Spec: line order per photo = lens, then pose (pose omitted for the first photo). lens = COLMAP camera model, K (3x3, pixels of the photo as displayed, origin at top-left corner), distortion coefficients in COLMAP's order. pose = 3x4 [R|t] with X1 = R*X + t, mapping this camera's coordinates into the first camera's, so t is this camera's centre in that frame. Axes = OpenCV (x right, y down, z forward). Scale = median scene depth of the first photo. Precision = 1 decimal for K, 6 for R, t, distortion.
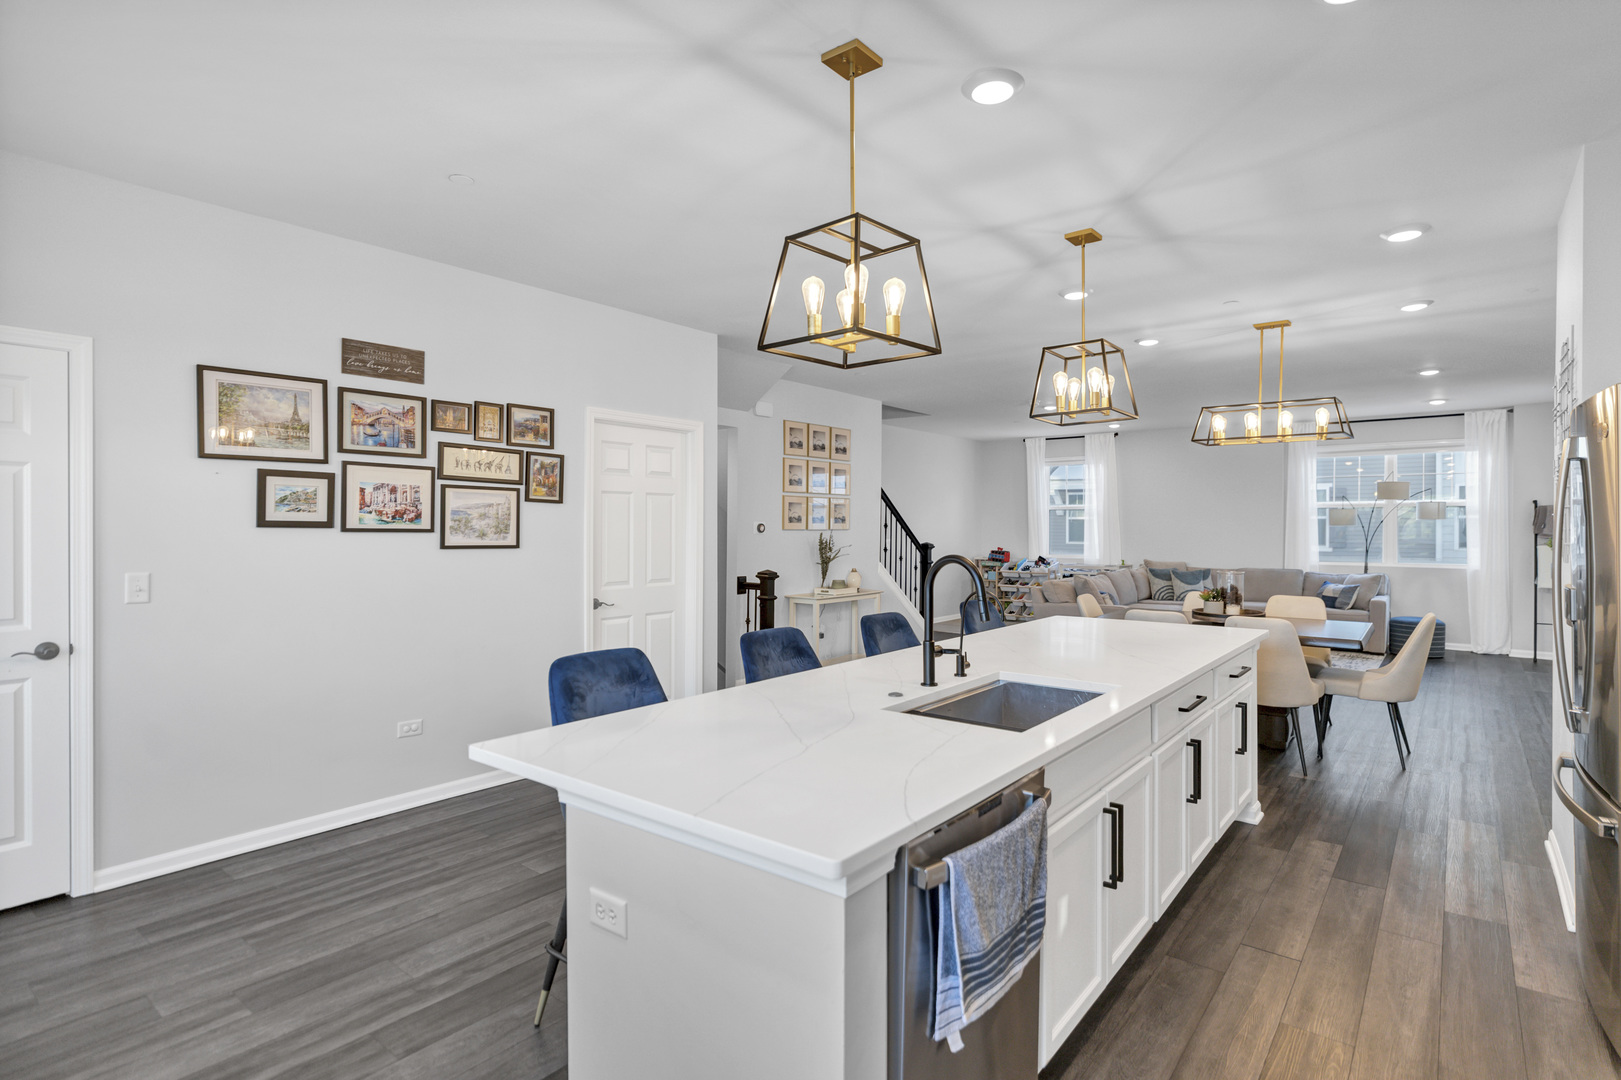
lens RADIAL K [[819.0, 0, 819.4], [0, 819.0, 516.6], [0, 0, 1]] dist [-0.002819, -0.000381]
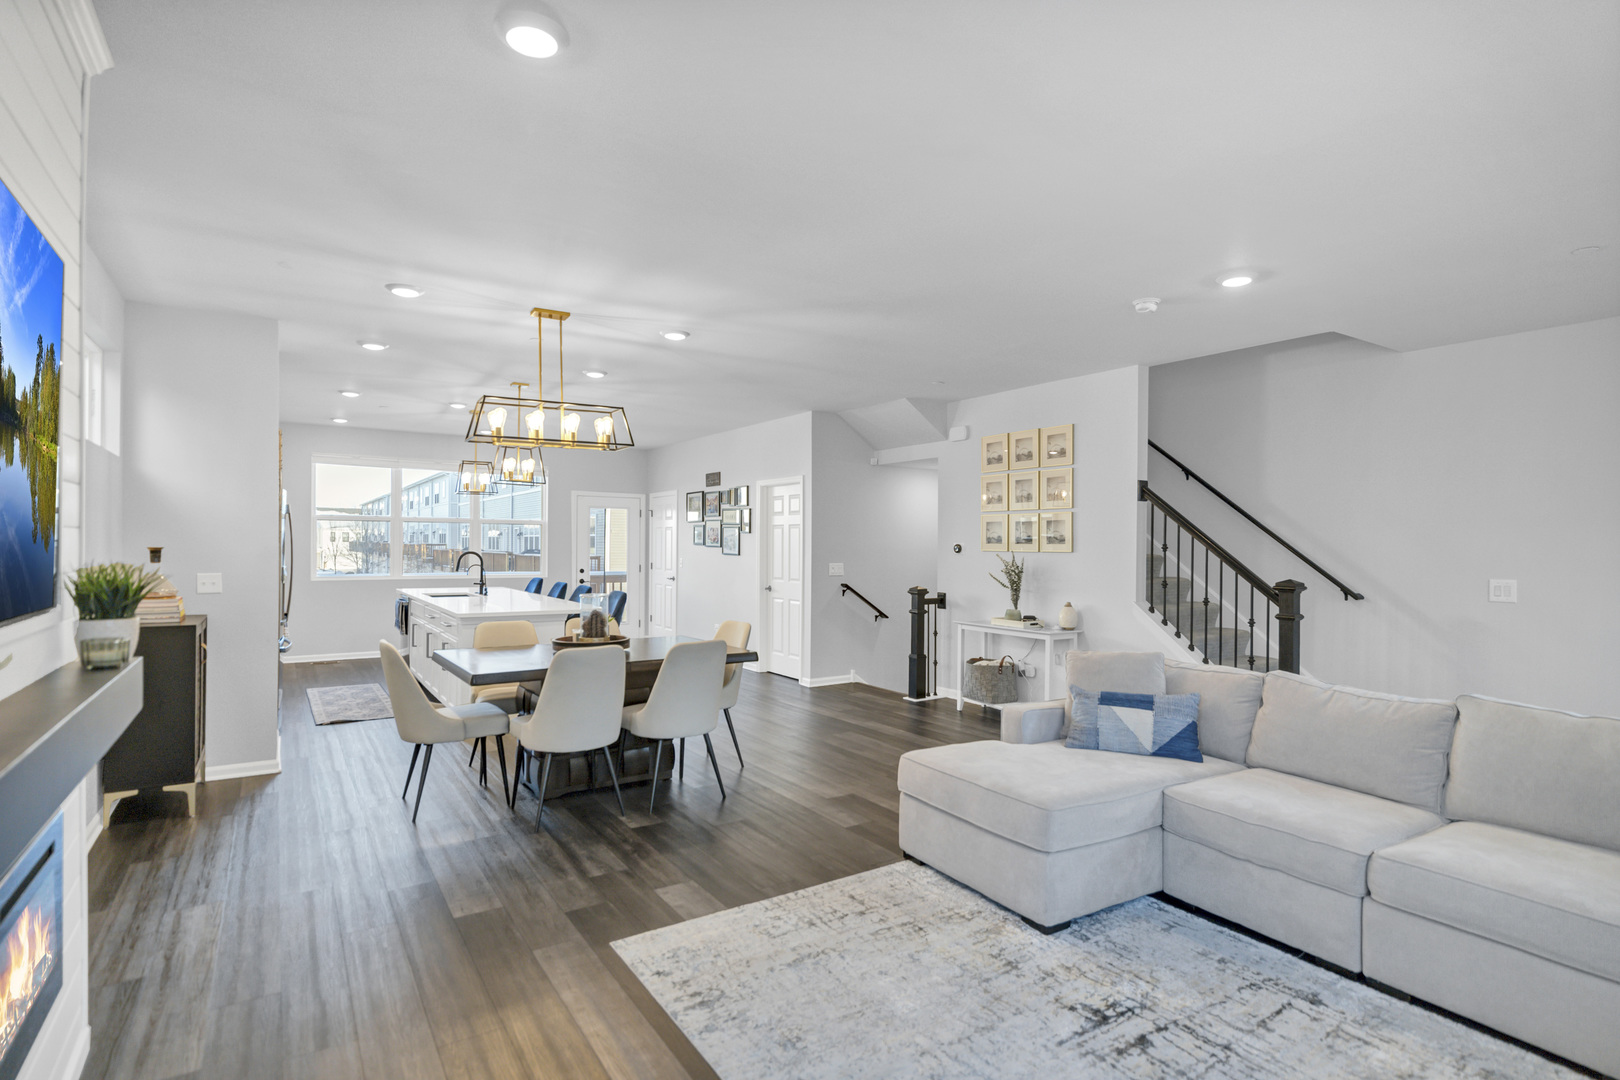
lens RADIAL K [[807.7, 0, 810.0], [0, 807.7, 540.0], [0, 0, 1]] dist [-0.000211, -0.000002]
pose [[-0.318811, -0.009528, -0.947770, 1.551257], [0.001811, 0.999942, -0.010662, 0.021848], [0.947817, -0.005115, -0.318775, 1.861808]]
